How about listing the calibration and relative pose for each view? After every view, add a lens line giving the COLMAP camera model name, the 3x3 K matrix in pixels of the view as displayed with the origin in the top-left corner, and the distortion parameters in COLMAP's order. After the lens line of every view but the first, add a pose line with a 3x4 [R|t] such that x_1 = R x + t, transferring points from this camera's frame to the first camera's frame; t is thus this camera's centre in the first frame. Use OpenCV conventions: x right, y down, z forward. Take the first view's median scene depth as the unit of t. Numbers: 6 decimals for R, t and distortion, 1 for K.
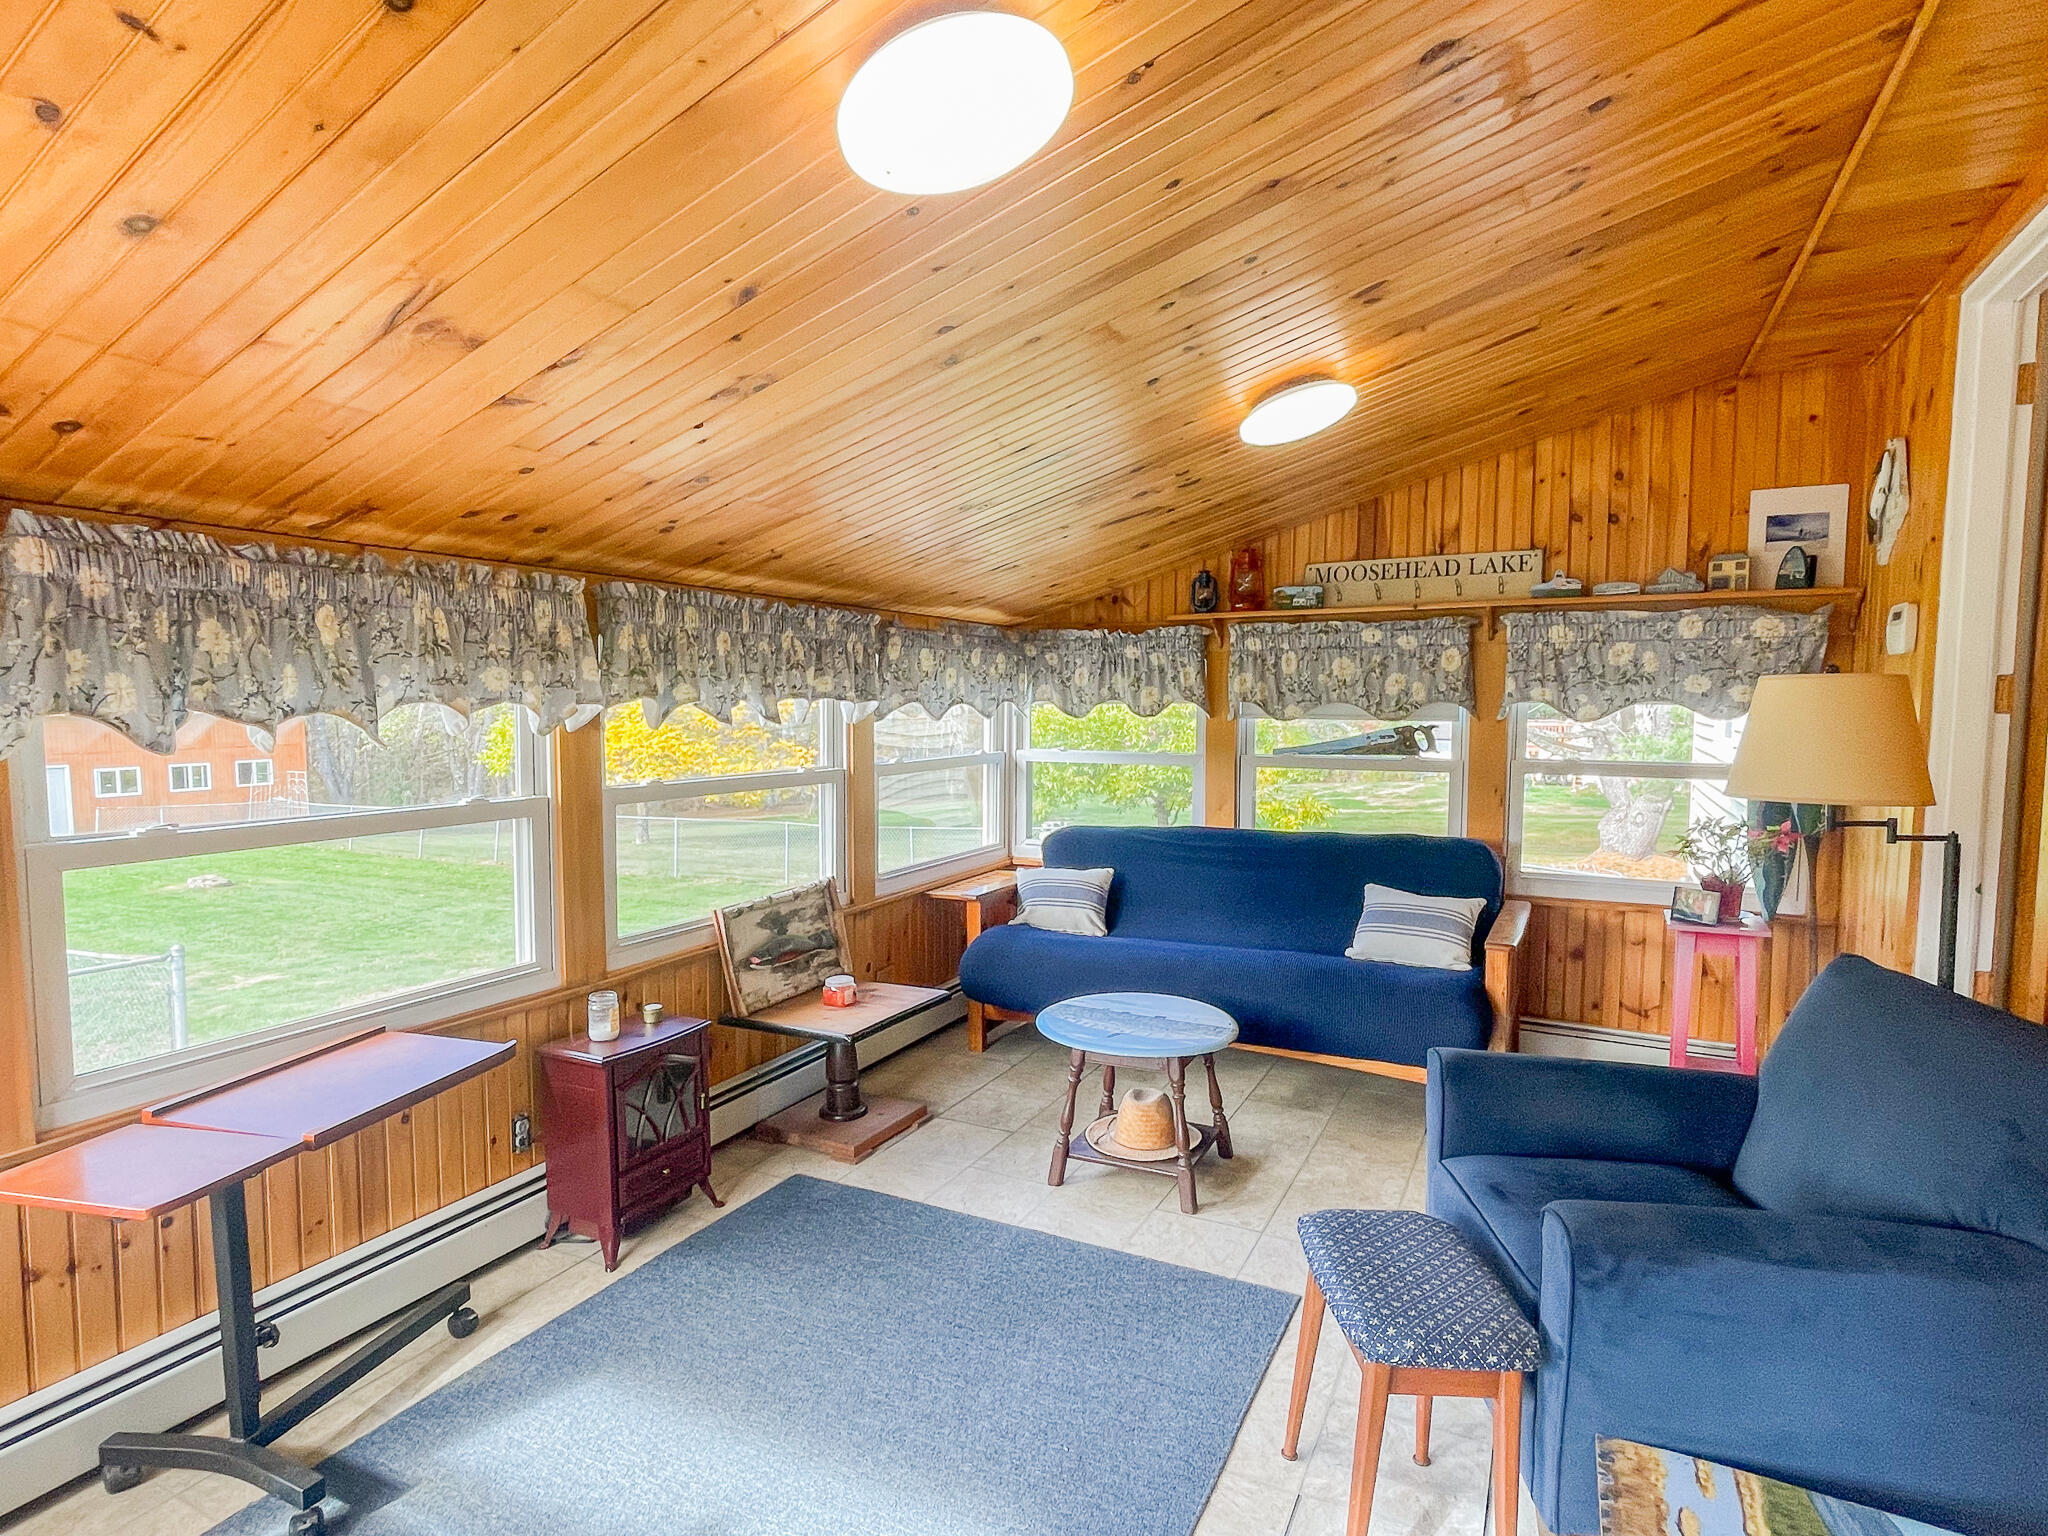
lens RADIAL K [[1008.5, 0, 1026.2], [0, 1008.5, 766.4], [0, 0, 1]] dist [-0.028965, -0.001072]
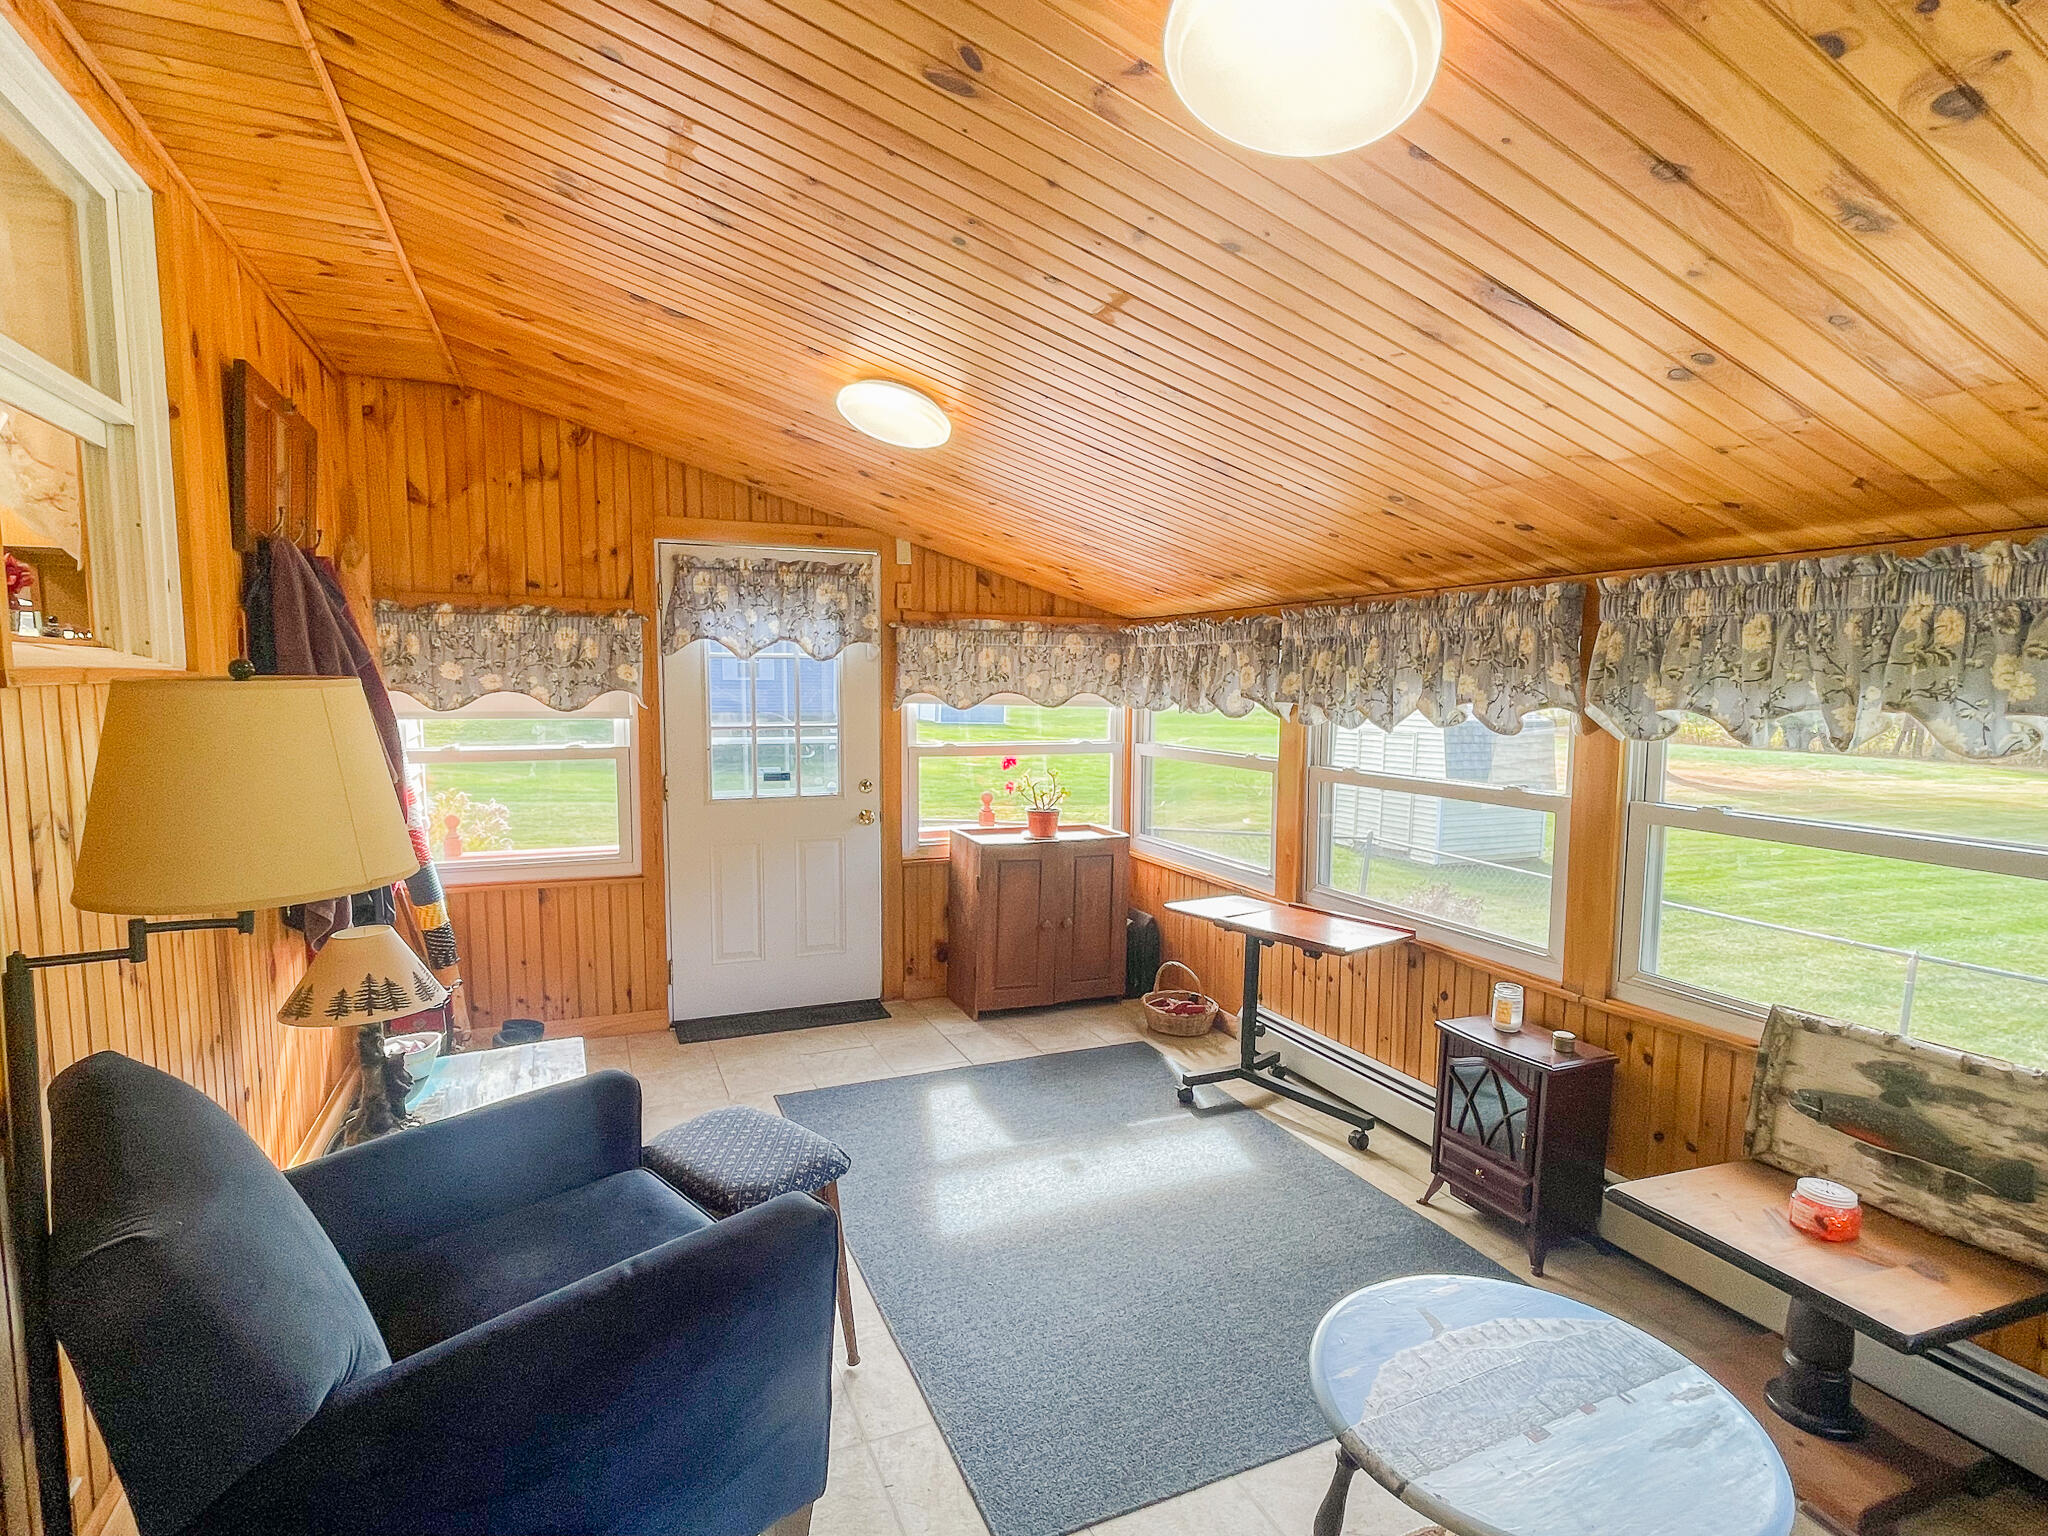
lens RADIAL K [[1008.5, 0, 1028.6], [0, 1008.5, 780.0], [0, 0, 1]] dist [-0.028965, -0.001072]
pose [[-0.613774, 0.060140, -0.787188, 0.720408], [-0.073241, 0.988457, 0.132624, -0.088728], [0.786077, 0.139056, -0.602284, 1.256478]]
